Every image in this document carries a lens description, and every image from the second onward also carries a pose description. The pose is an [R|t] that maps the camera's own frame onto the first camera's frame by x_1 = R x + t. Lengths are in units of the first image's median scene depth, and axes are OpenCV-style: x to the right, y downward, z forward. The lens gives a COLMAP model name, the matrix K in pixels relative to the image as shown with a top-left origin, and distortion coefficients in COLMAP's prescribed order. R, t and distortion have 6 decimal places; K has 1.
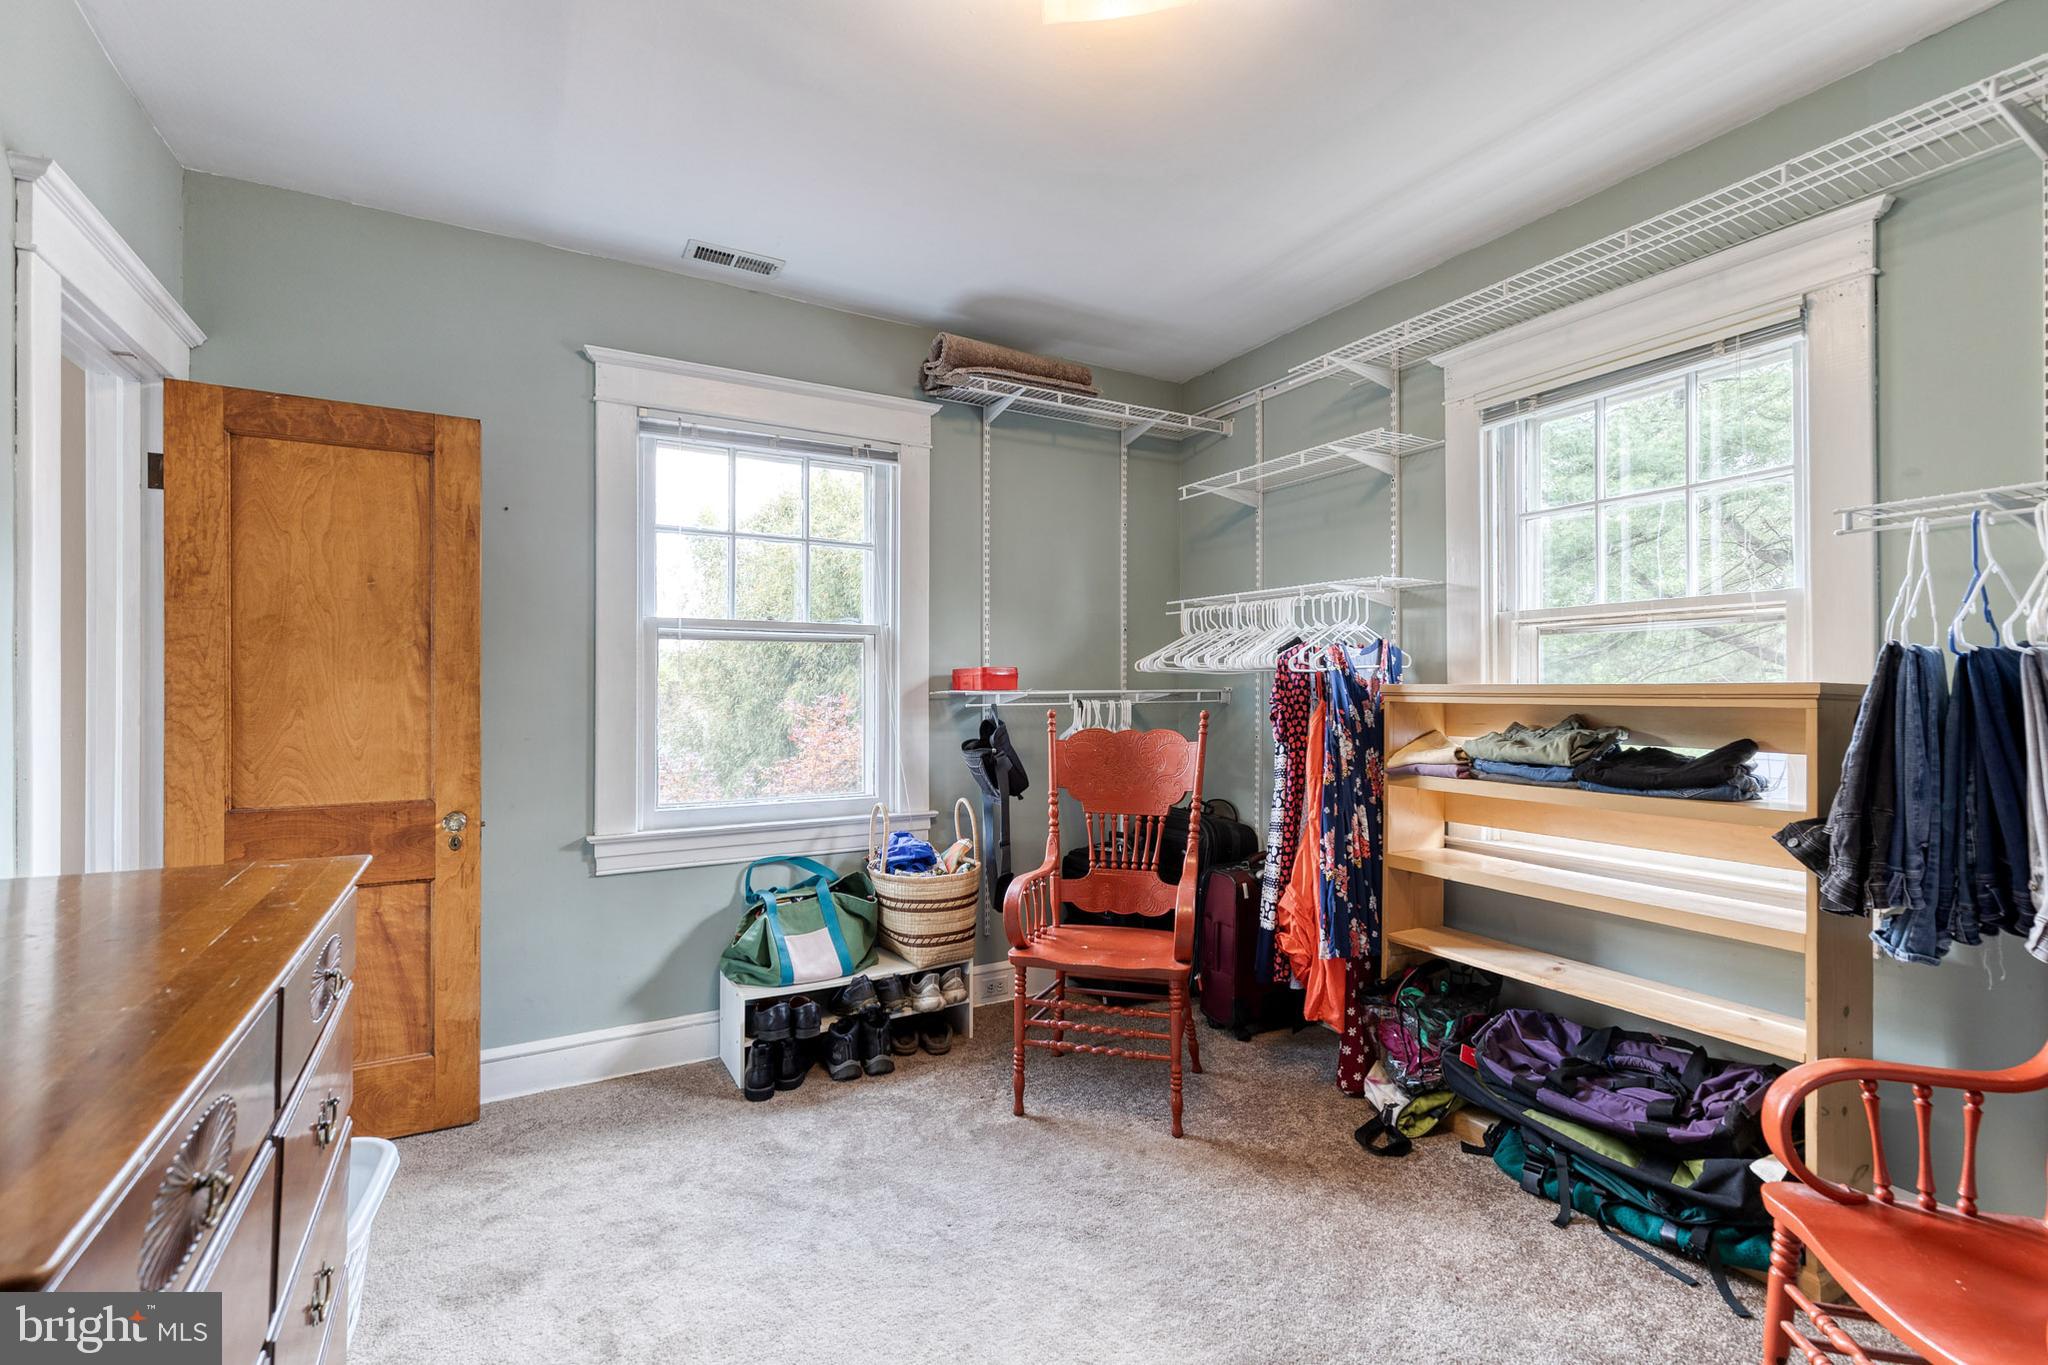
lens RADIAL K [[920.4, 0, 1032.0], [0, 920.4, 684.1], [0, 0, 1]] dist [0.009099, -0.001132]
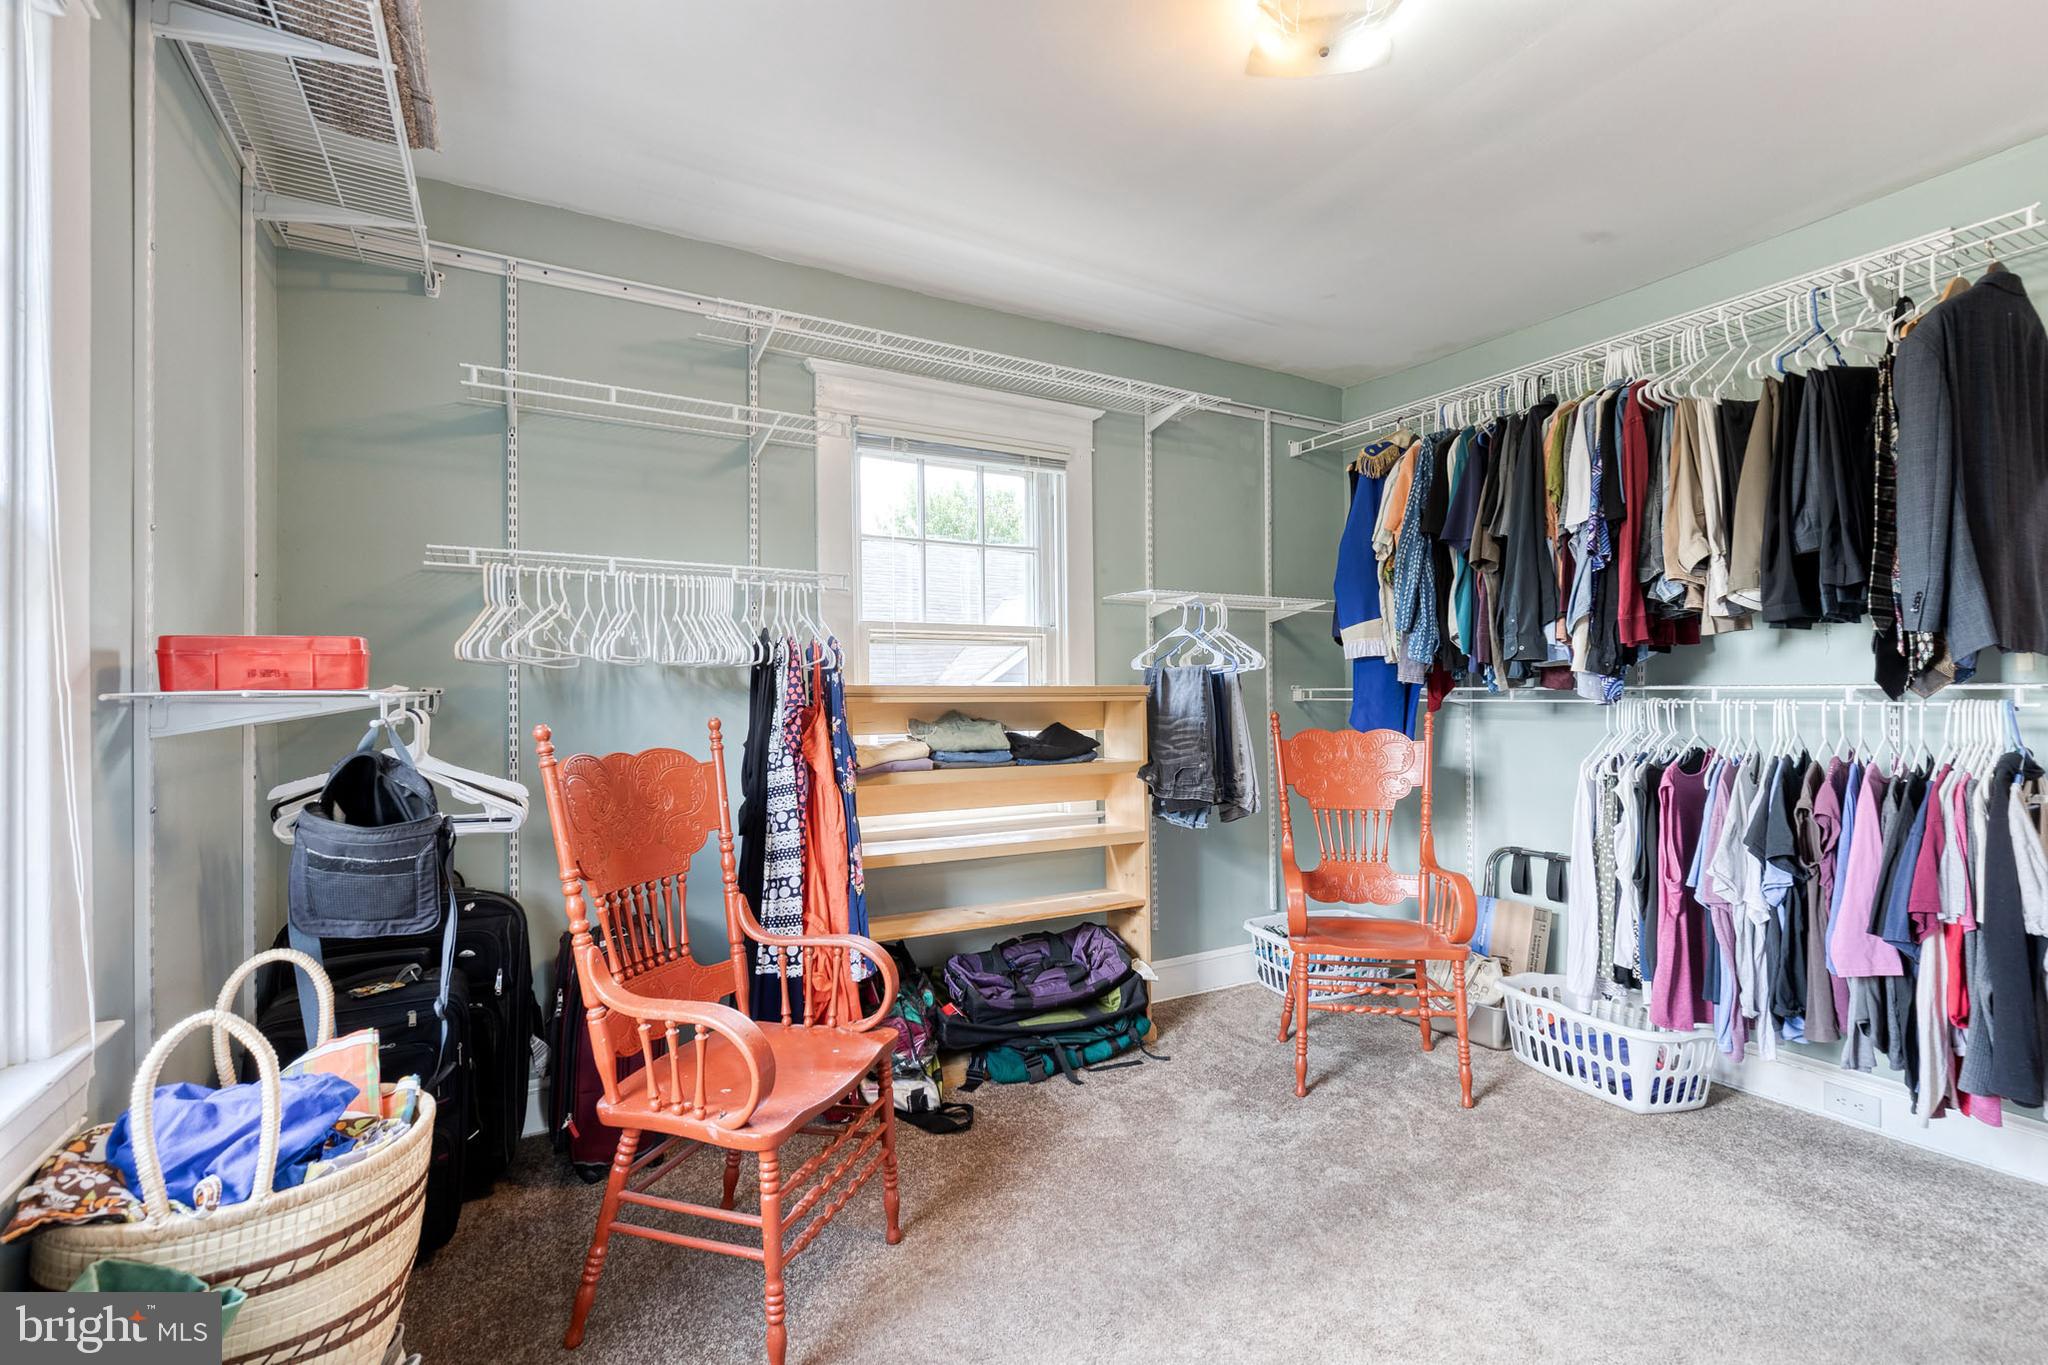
lens RADIAL K [[920.4, 0, 1017.6], [0, 920.4, 696.6], [0, 0, 1]] dist [0.009099, -0.001132]
pose [[0.011472, 0.003346, 0.999929, -0.727154], [-0.001126, 0.999994, -0.003333, 0.019799], [-0.999934, -0.001087, 0.011476, 0.992314]]
